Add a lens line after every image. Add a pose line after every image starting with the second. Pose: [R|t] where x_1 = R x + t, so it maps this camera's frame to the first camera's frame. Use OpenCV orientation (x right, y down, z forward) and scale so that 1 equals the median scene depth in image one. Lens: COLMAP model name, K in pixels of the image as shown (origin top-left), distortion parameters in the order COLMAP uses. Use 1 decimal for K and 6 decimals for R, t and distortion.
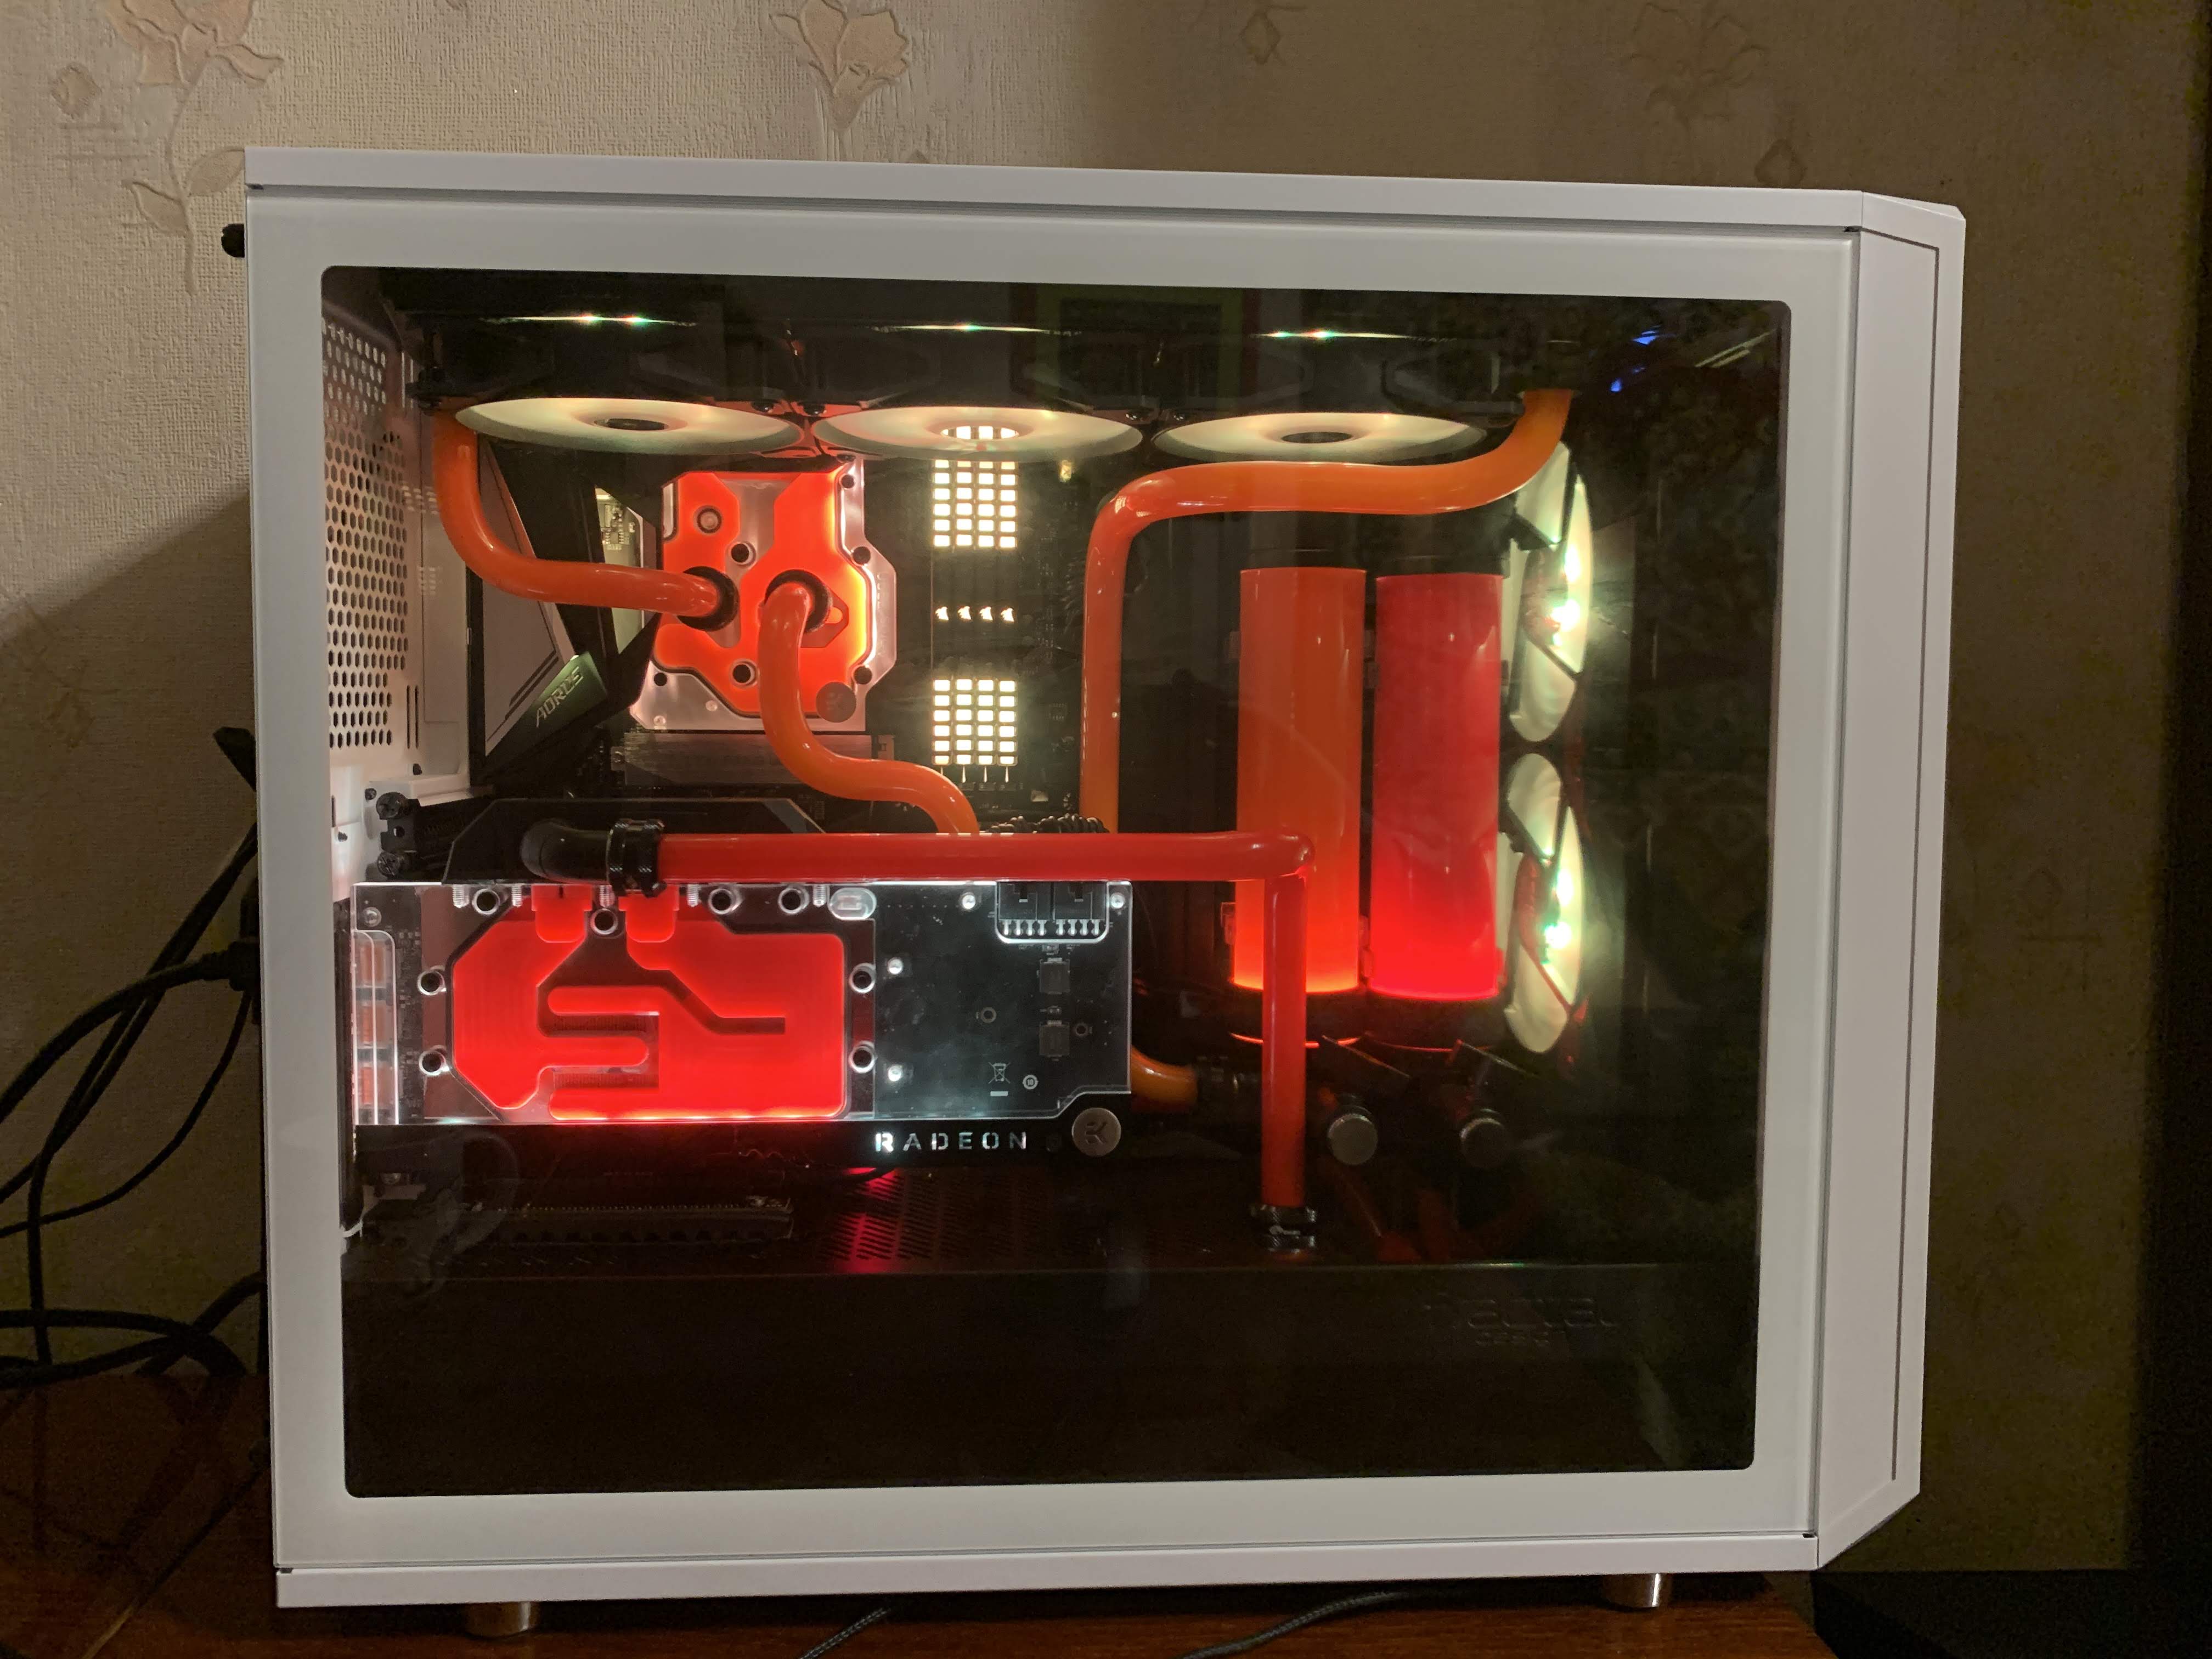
lens RADIAL K [[1787.5, 0, 1106.0], [0, 1787.5, 829.5], [0, 0, 1]] dist [0.050493, 0.000120]
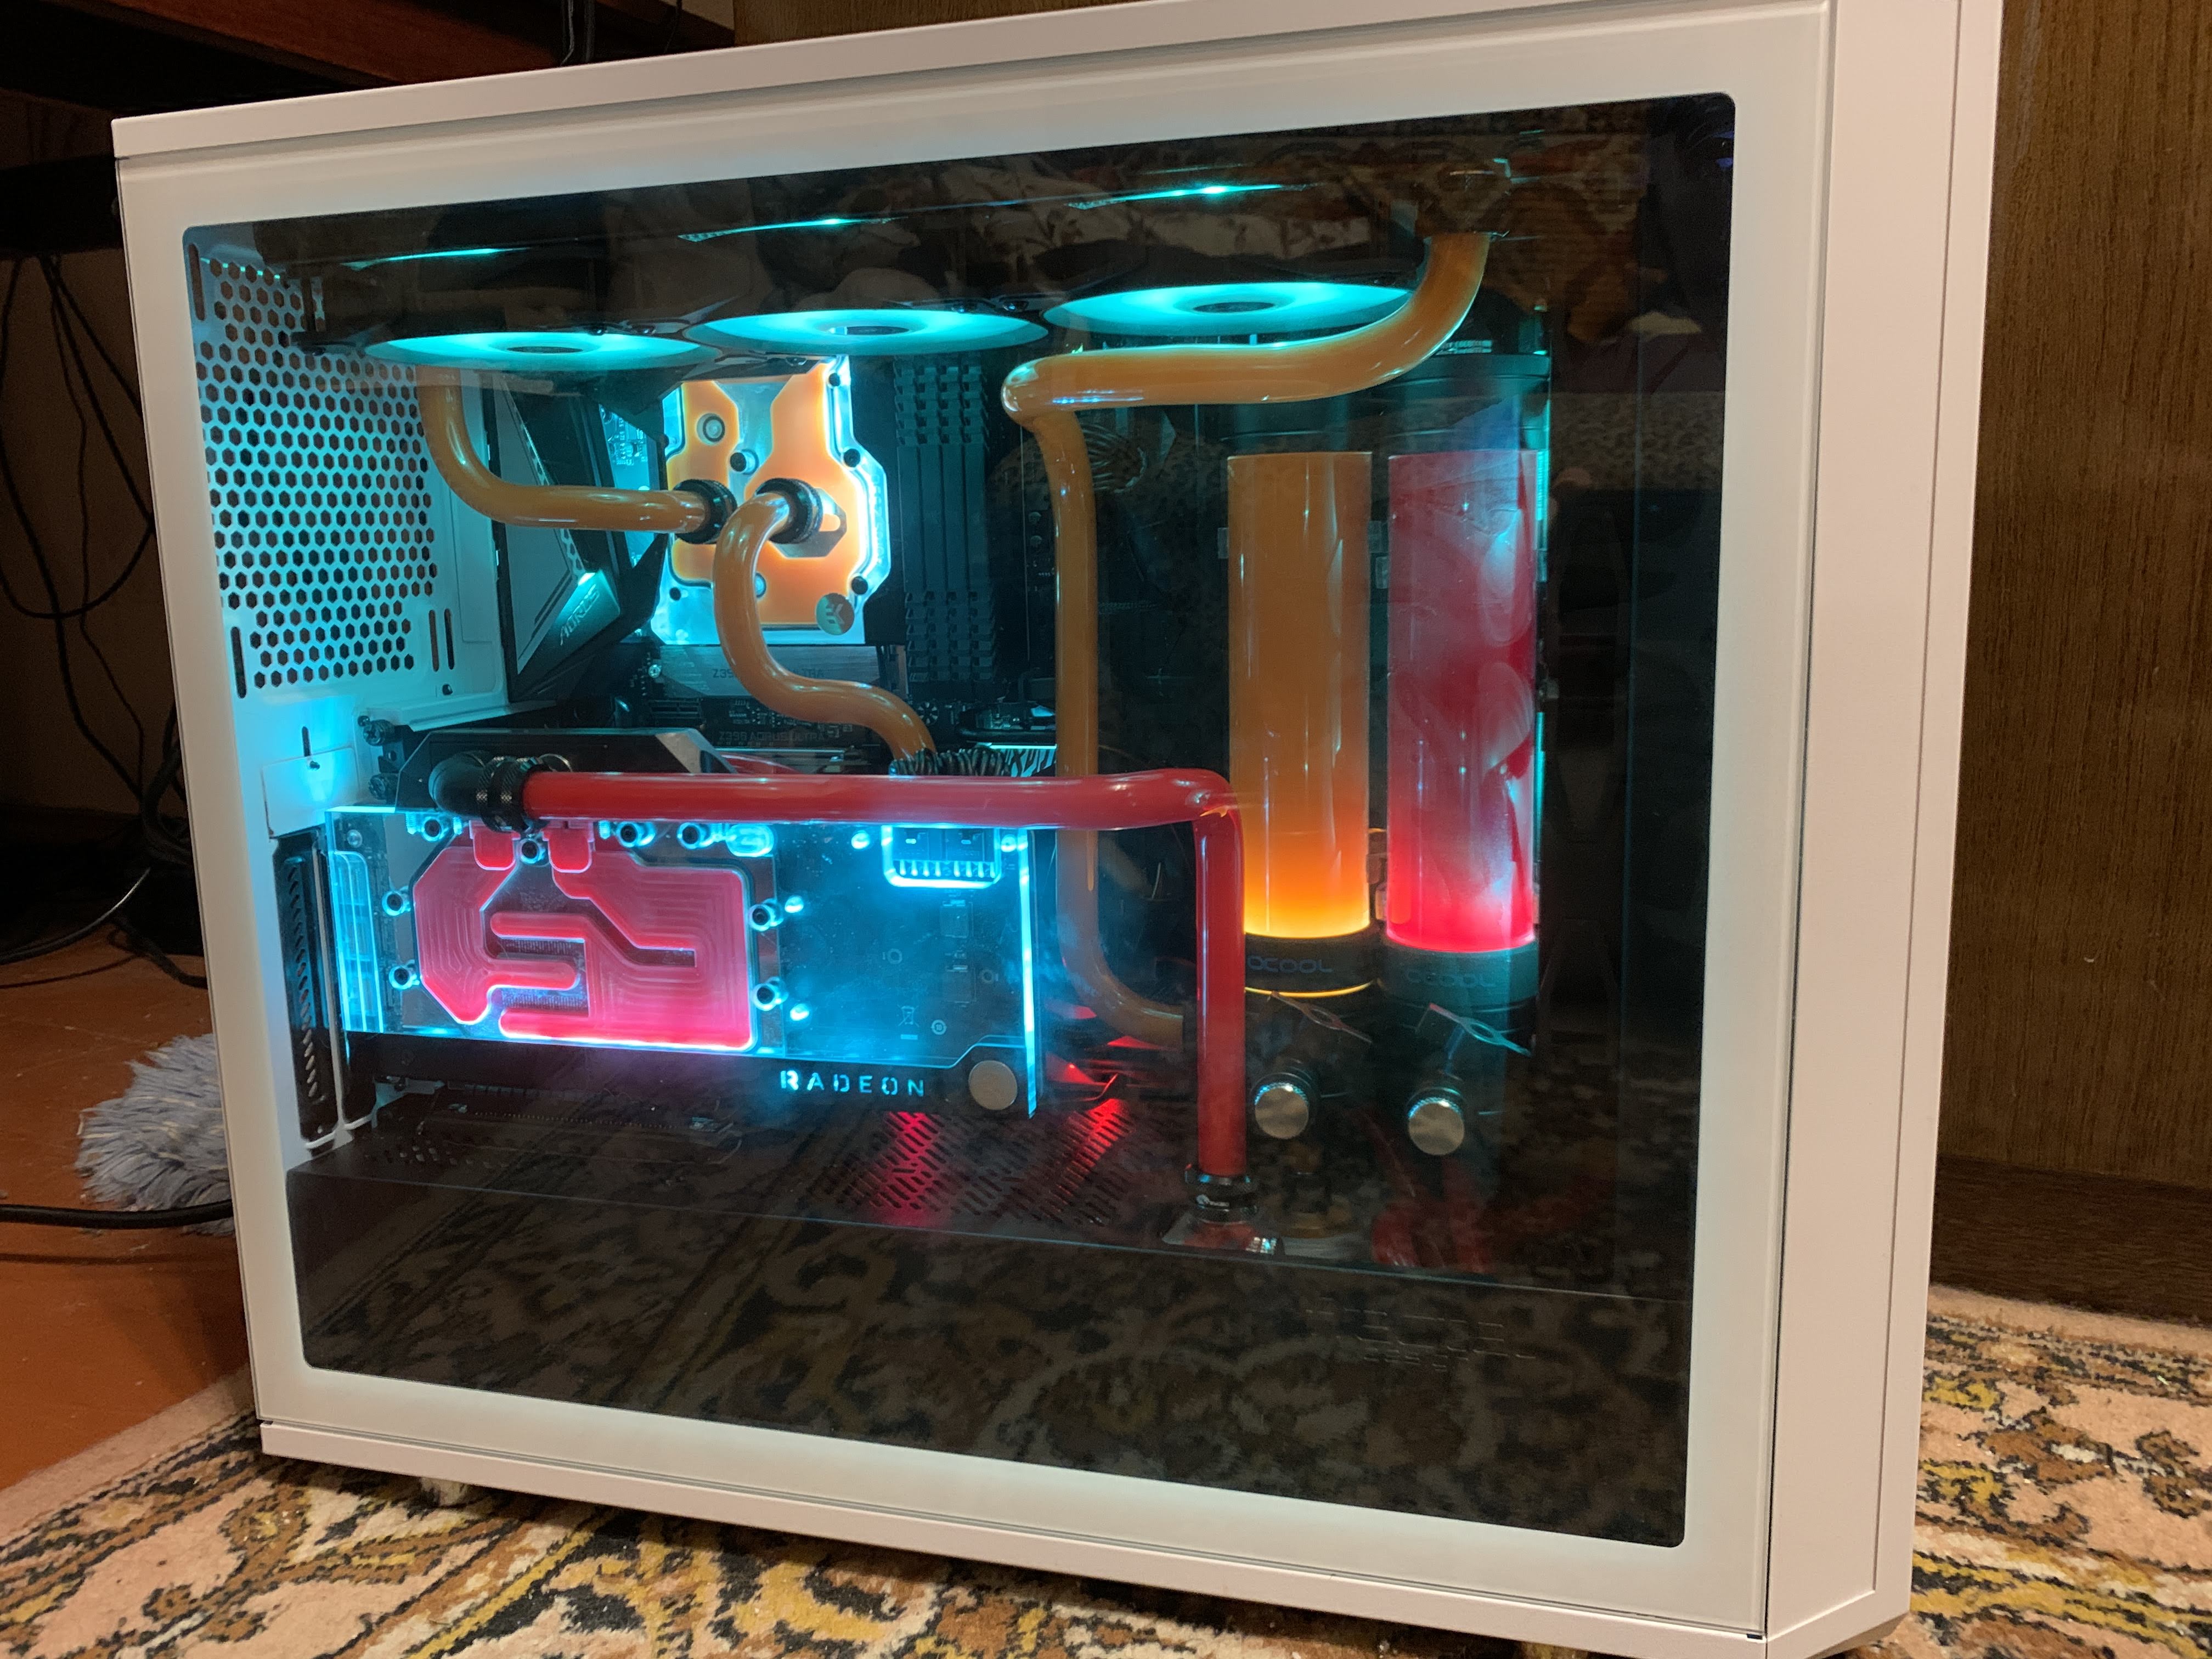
lens RADIAL K [[1787.5, 0, 1106.0], [0, 1787.5, 829.5], [0, 0, 1]] dist [0.050493, 0.000120]
pose [[0.935970, 0.028421, -0.350929, 0.379512], [0.010556, 0.994023, 0.108656, -0.067454], [0.351920, -0.105403, 0.930077, 0.158750]]
